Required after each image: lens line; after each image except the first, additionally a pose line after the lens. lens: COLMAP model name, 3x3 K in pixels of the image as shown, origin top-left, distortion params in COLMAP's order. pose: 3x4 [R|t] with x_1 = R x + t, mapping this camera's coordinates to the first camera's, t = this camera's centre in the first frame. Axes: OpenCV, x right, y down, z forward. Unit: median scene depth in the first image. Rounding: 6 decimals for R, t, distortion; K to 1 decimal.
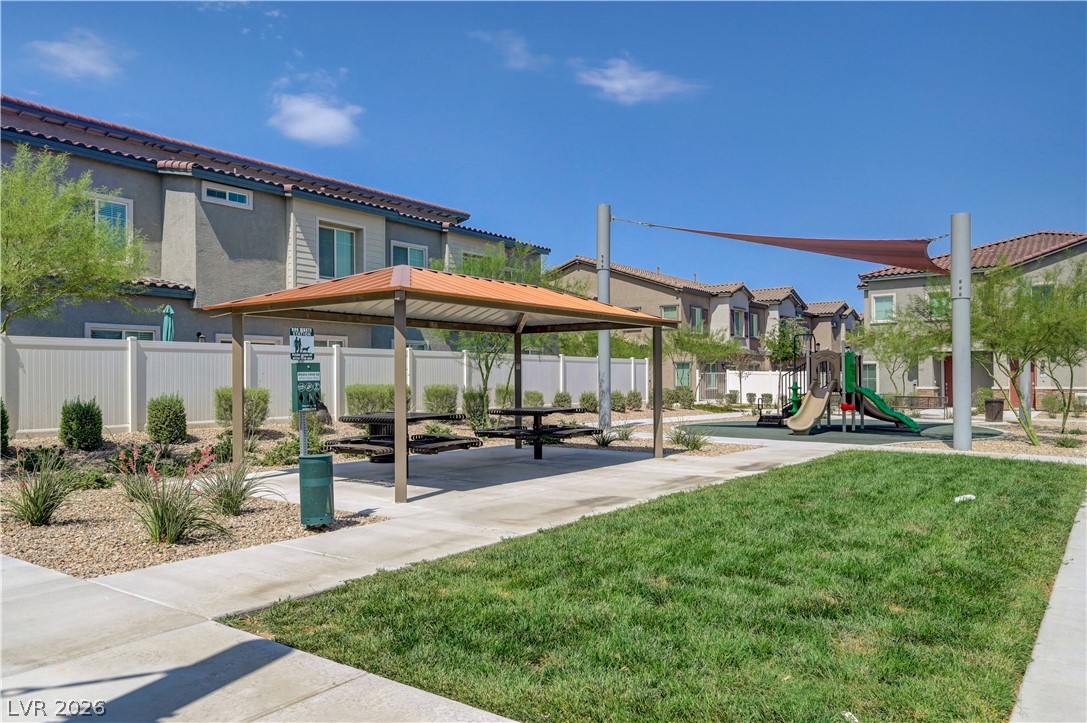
lens RADIAL K [[785.3, 0, 542.7], [0, 785.3, 363.3], [0, 0, 1]] dist [-0.012938, -0.000598]
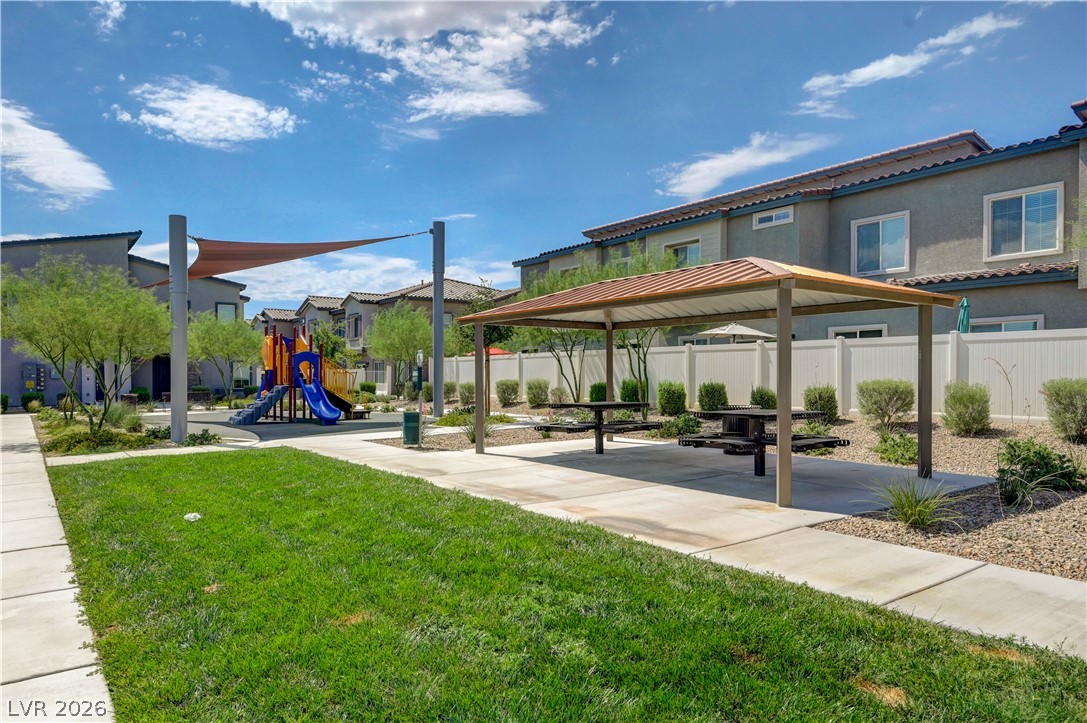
lens RADIAL K [[697.4, 0, 544.0], [0, 697.4, 367.0], [0, 0, 1]] dist [-0.004031, -0.000633]
pose [[-0.271212, -0.004103, -0.962511, 0.696964], [0.025277, 0.999616, -0.011383, 0.015855], [0.962188, -0.027417, -0.271004, 0.925969]]
